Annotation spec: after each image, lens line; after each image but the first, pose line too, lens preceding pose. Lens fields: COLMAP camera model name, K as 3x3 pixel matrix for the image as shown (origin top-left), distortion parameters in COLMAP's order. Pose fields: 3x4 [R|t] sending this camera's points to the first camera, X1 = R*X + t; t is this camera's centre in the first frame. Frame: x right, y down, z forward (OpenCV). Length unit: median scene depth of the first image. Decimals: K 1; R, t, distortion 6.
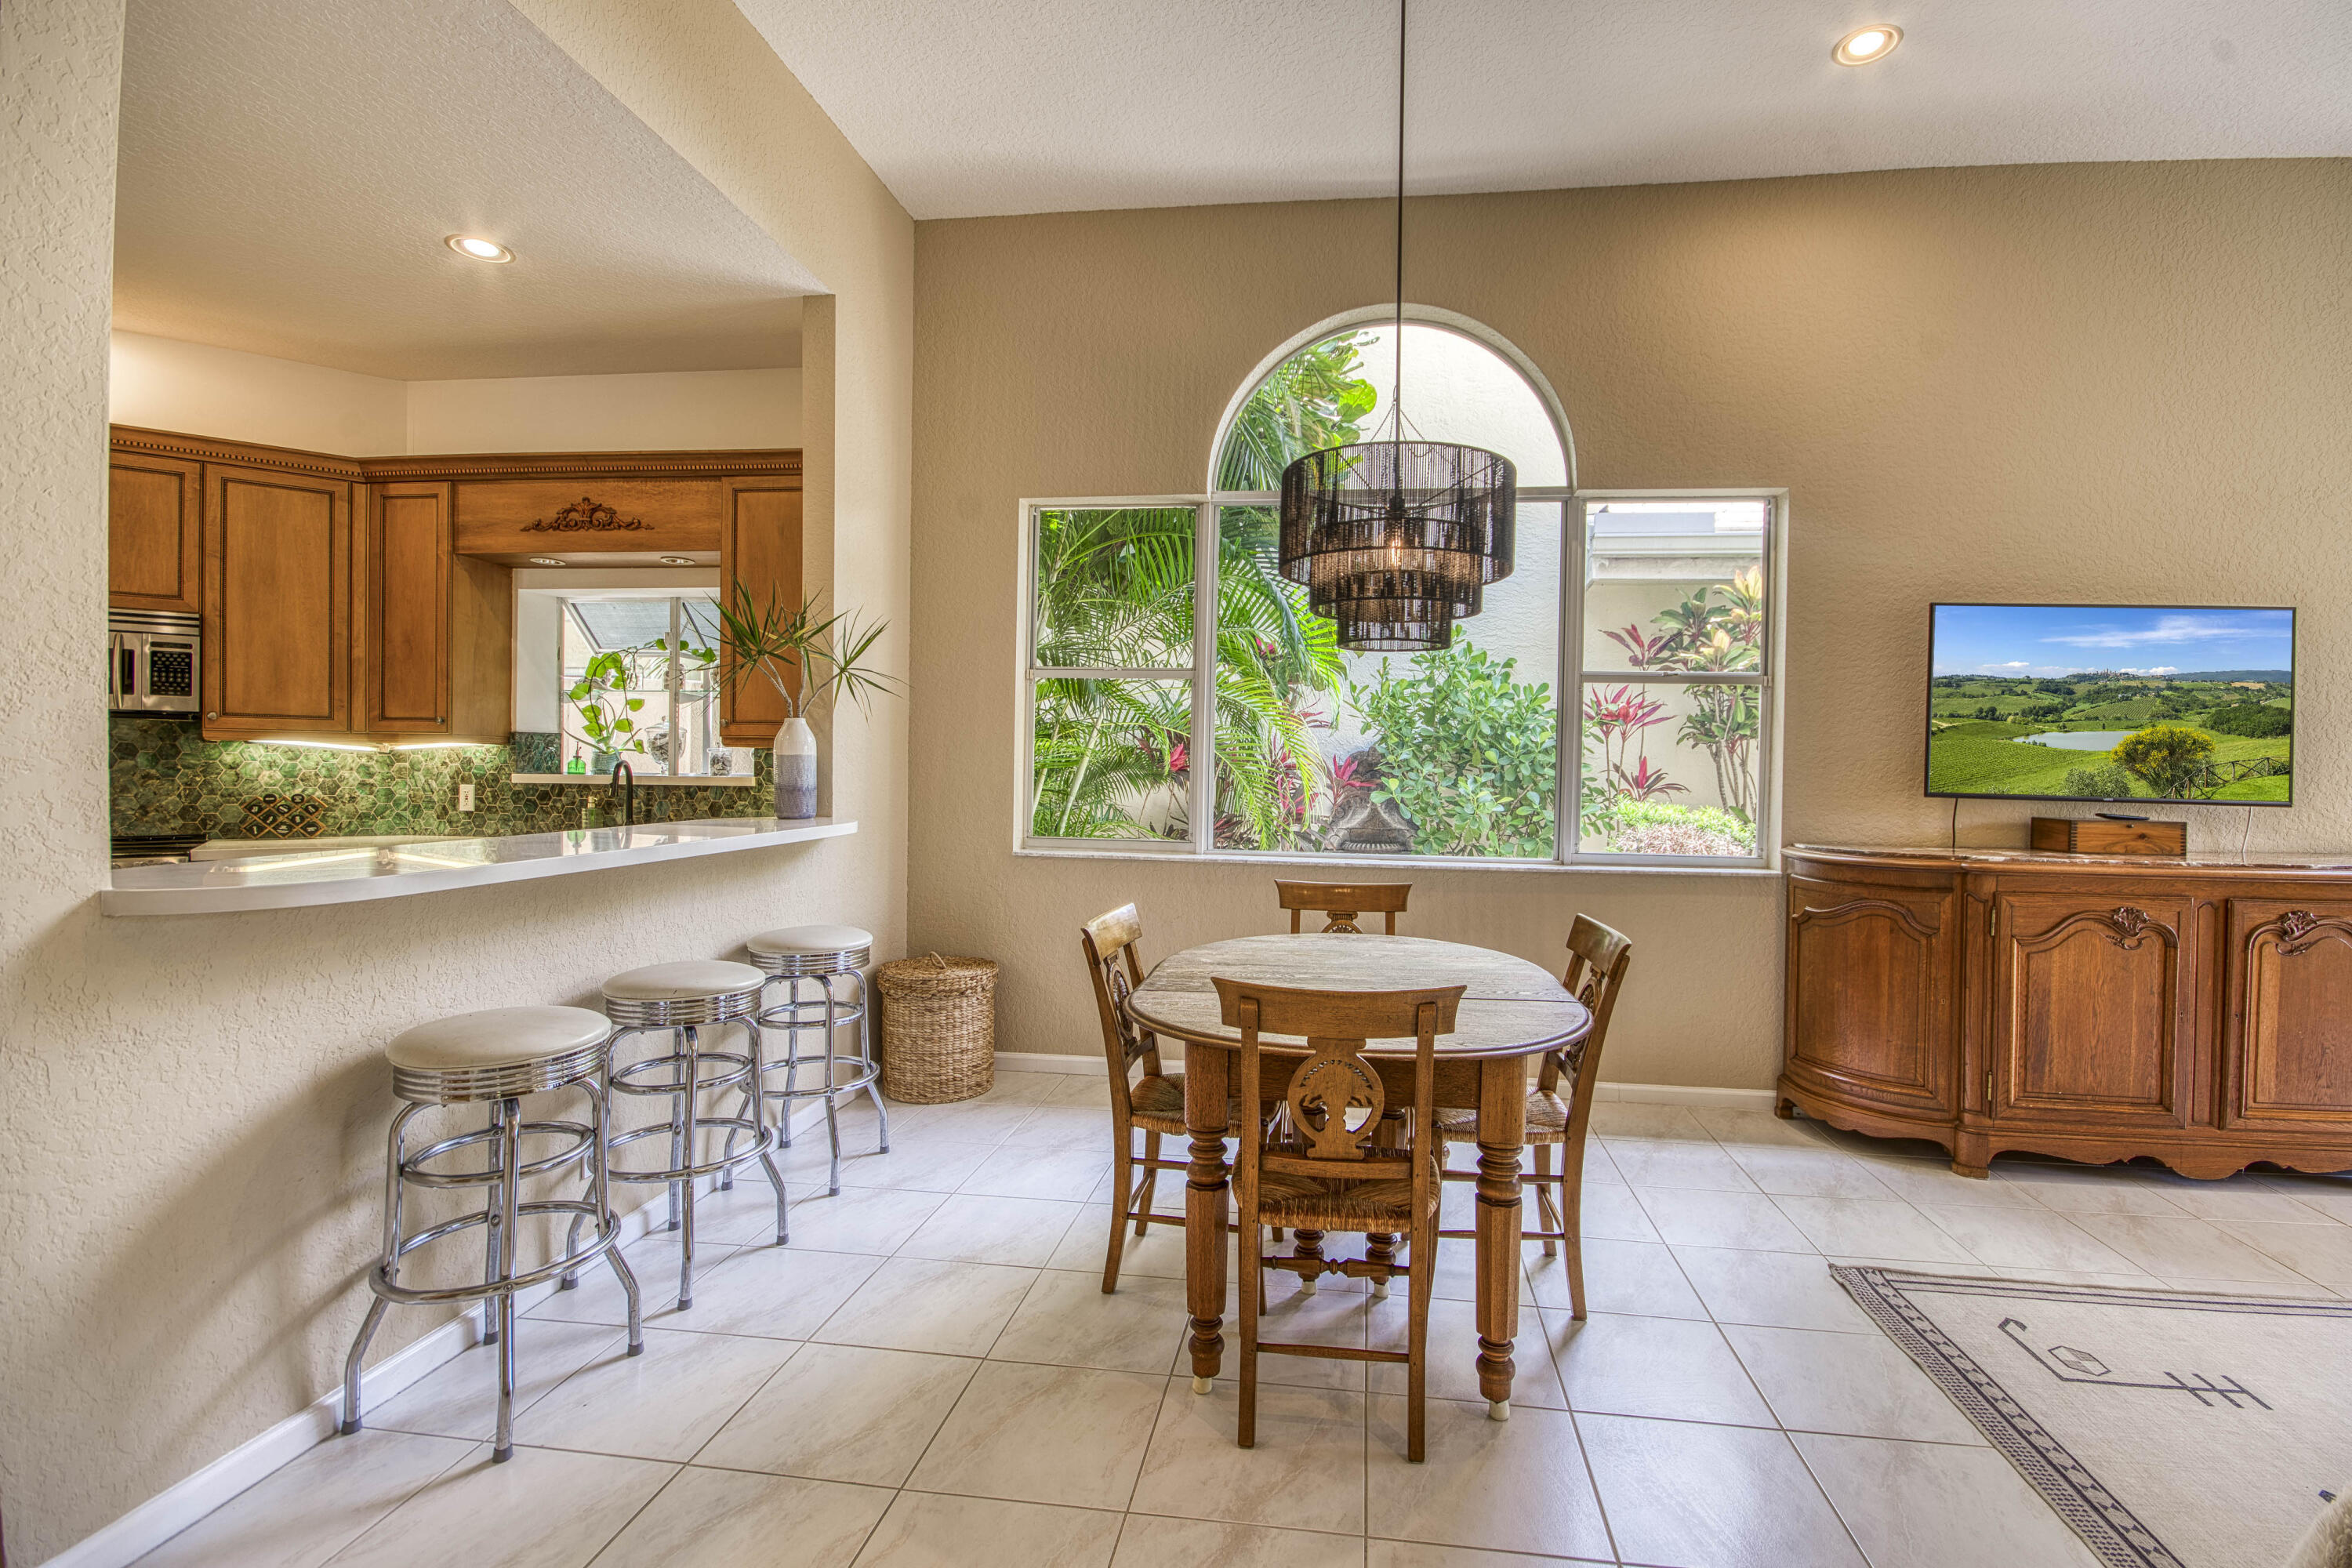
lens RADIAL K [[1051.1, 0, 1231.9], [0, 1051.1, 779.4], [0, 0, 1]] dist [-0.004877, -0.000403]
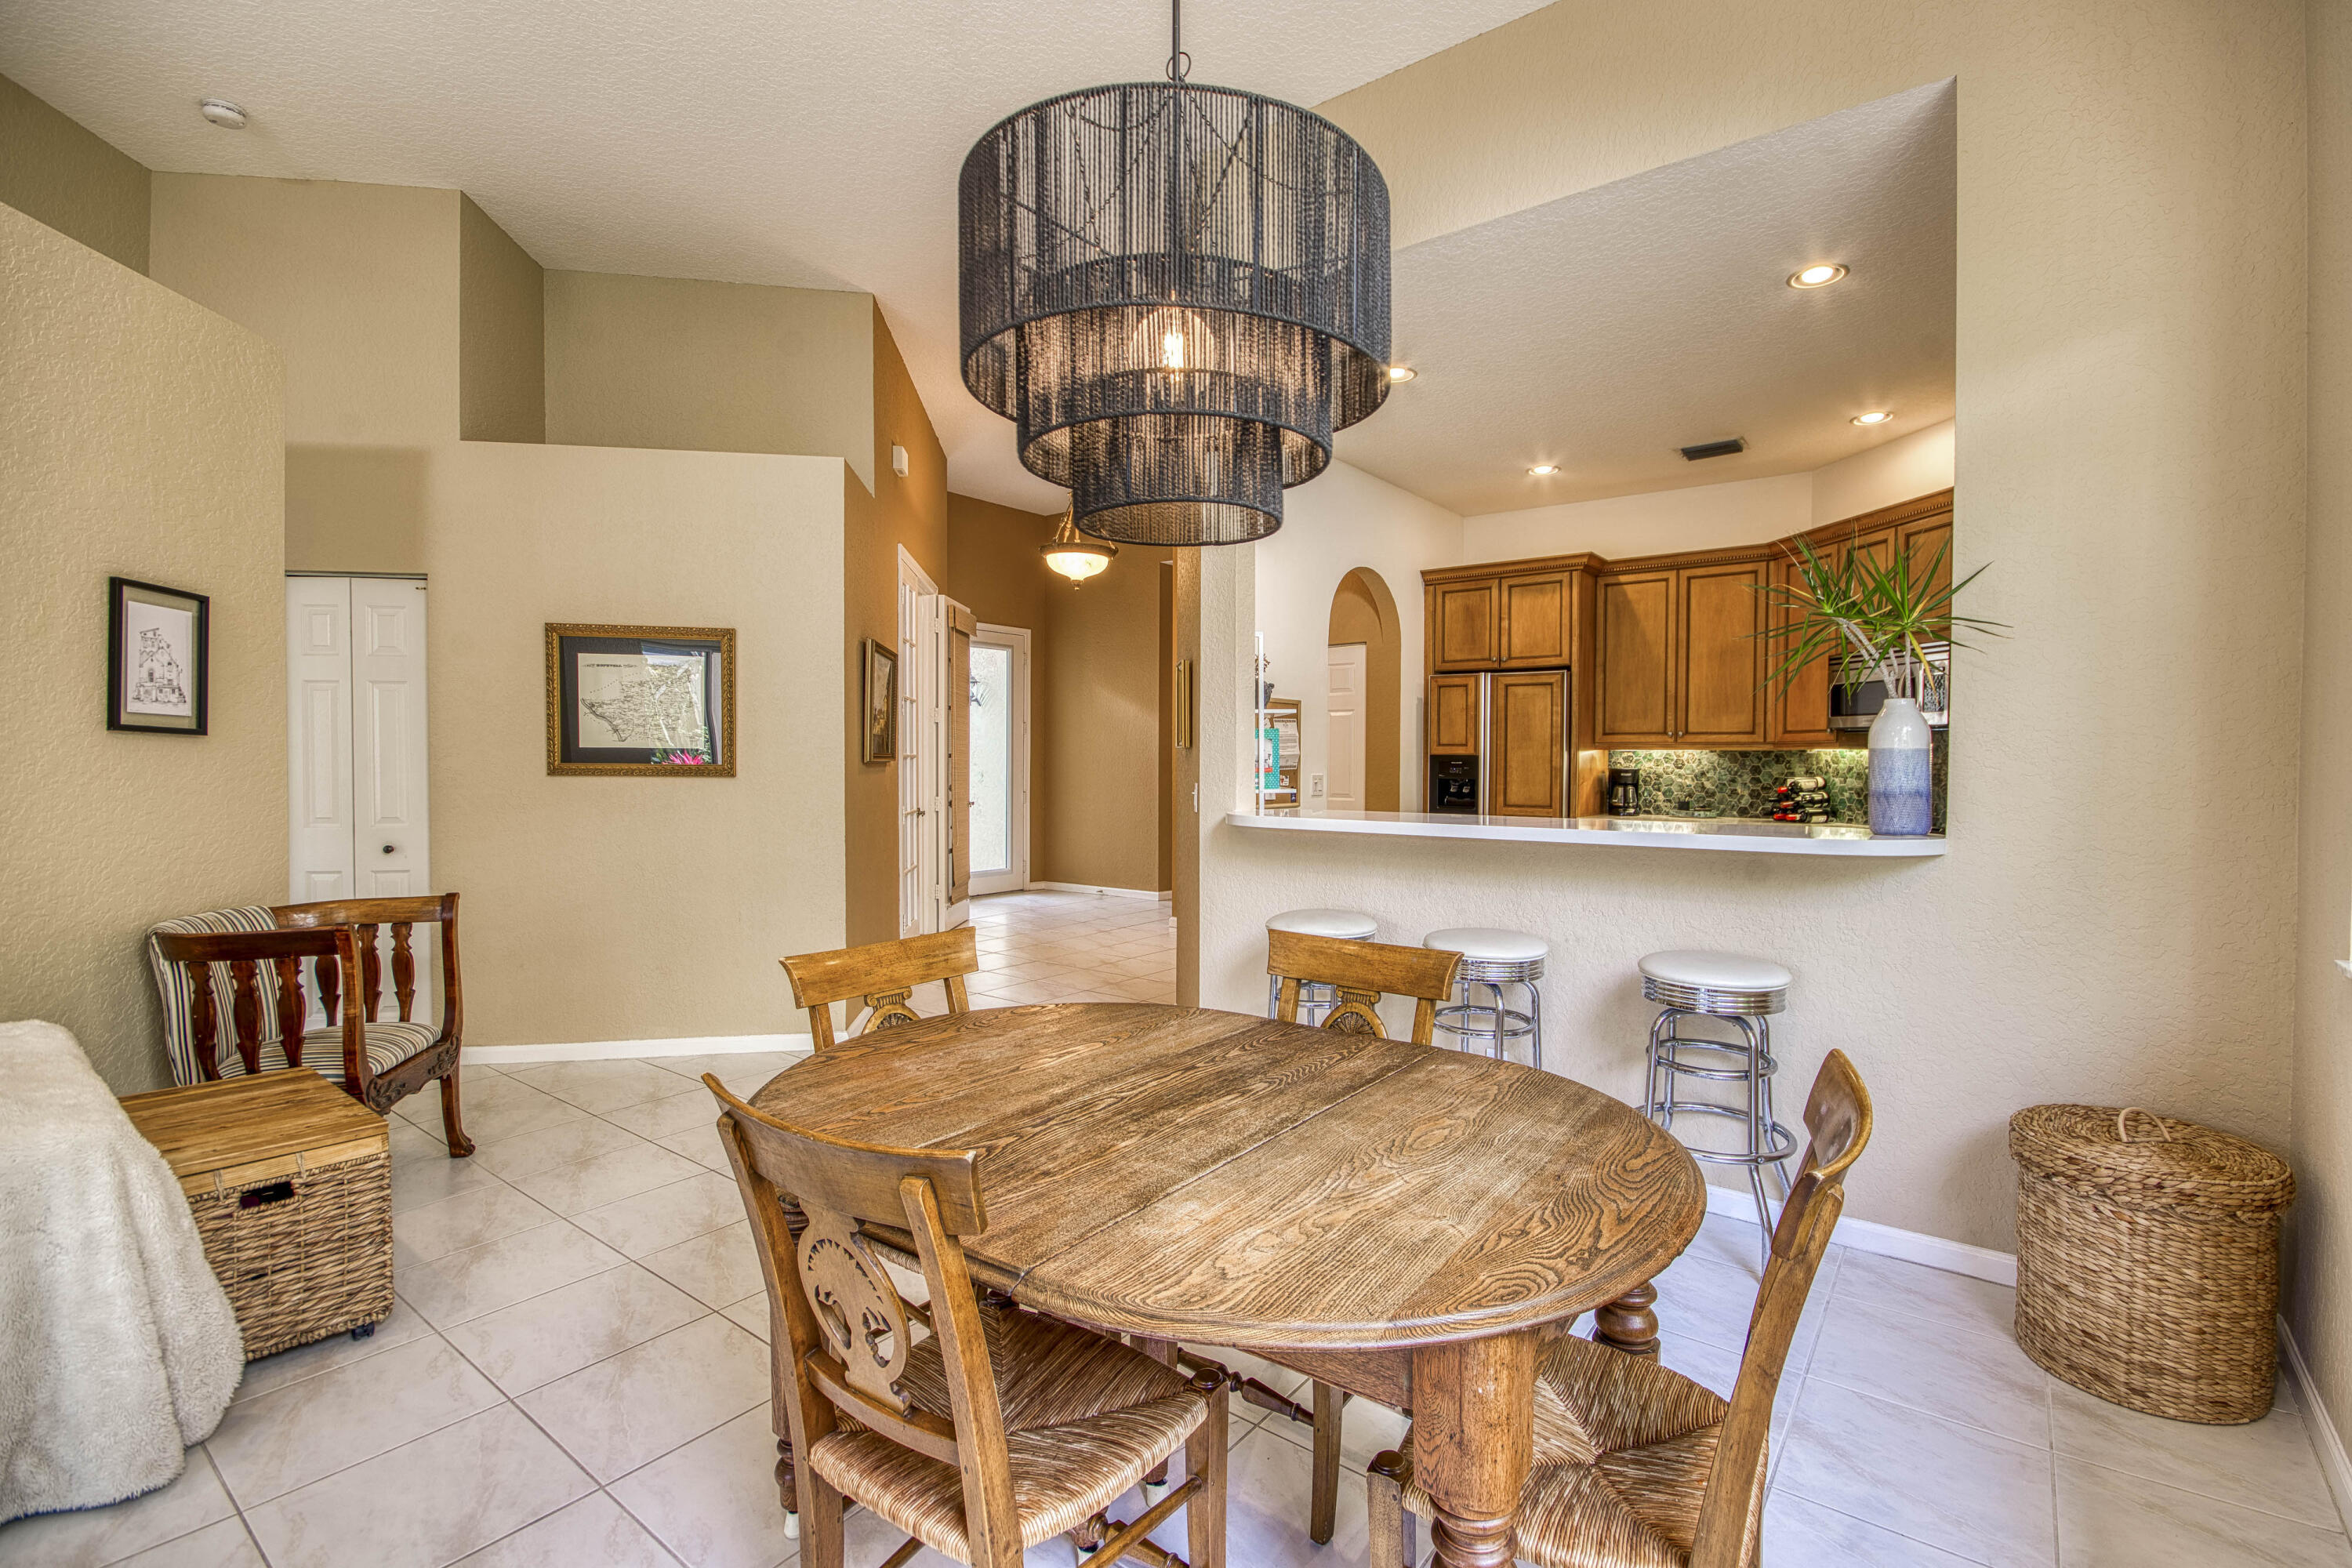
lens RADIAL K [[1041.6, 0, 1240.9], [0, 1041.6, 778.5], [0, 0, 1]] dist [0.000426, -0.000408]
pose [[-0.484307, 0.001199, -0.874897, 0.452459], [-0.023820, 0.999610, 0.014556, -0.002325], [0.874574, 0.027890, -0.484089, 0.953957]]
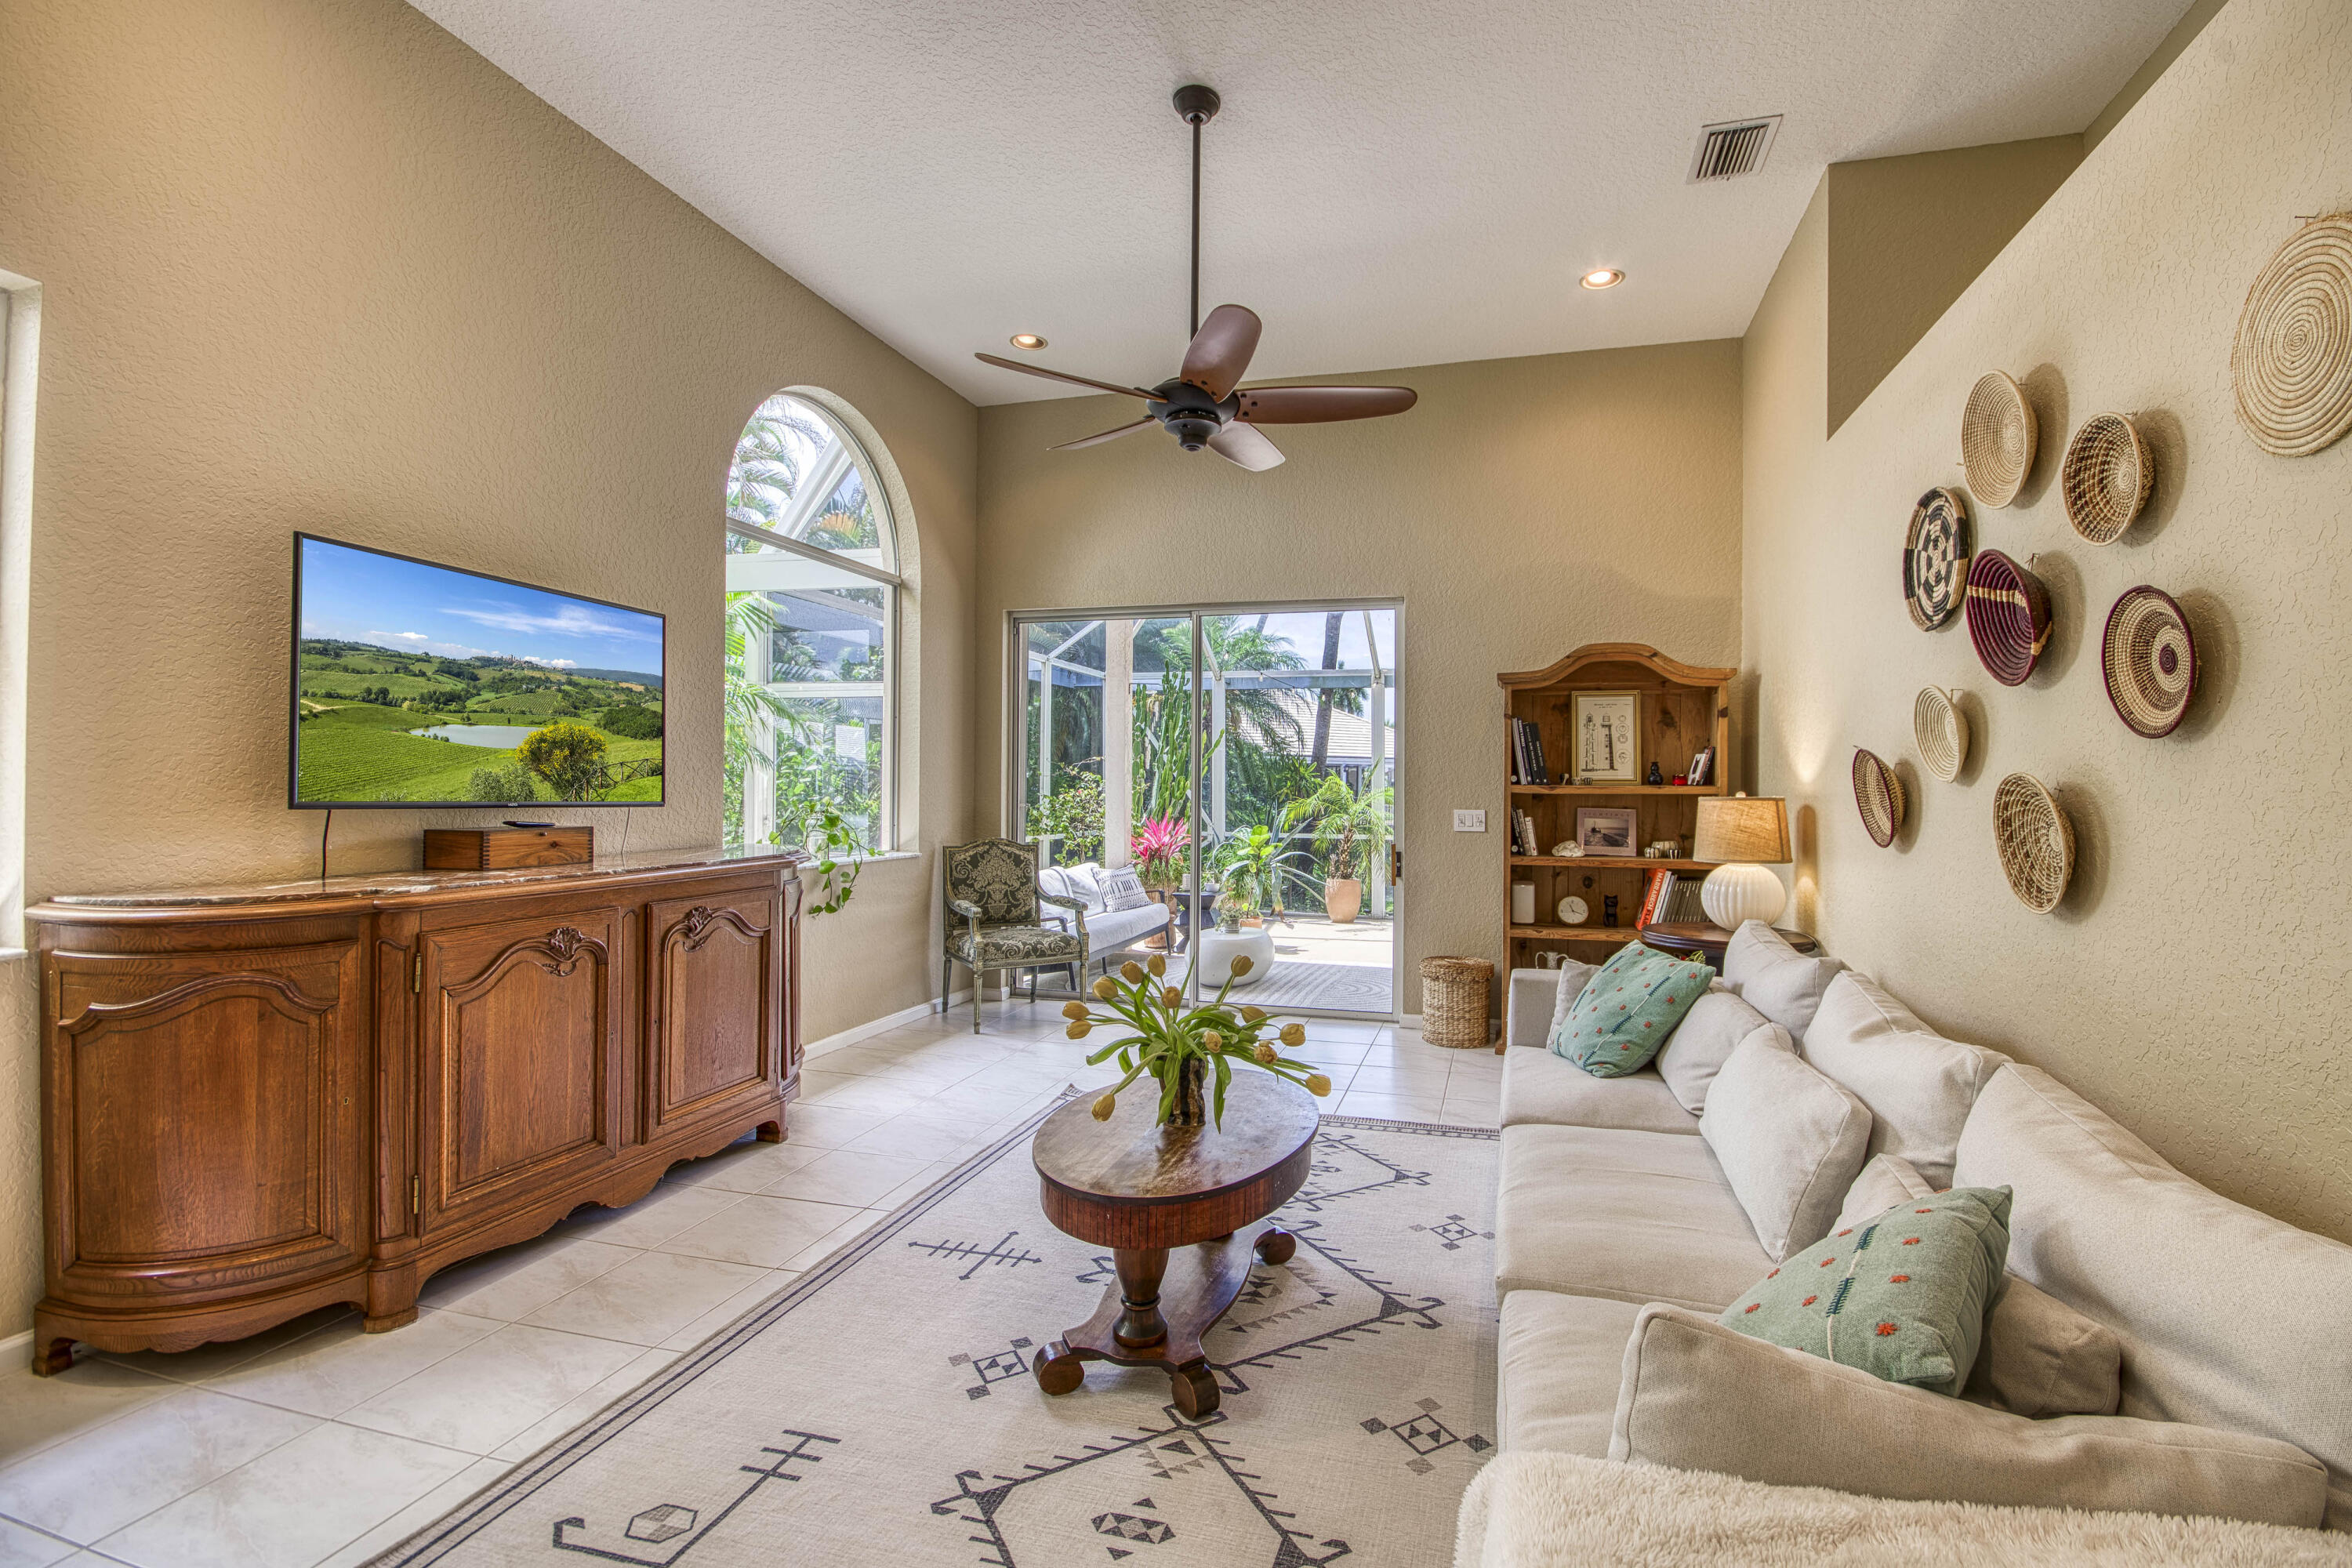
lens RADIAL K [[1041.6, 0, 1240.9], [0, 1041.6, 778.5], [0, 0, 1]] dist [0.000426, -0.000408]
pose [[0.130536, -0.005979, 0.991426, 0.060651], [0.008845, 0.999949, 0.004866, -0.001737], [-0.991404, 0.008134, 0.130582, 0.294848]]
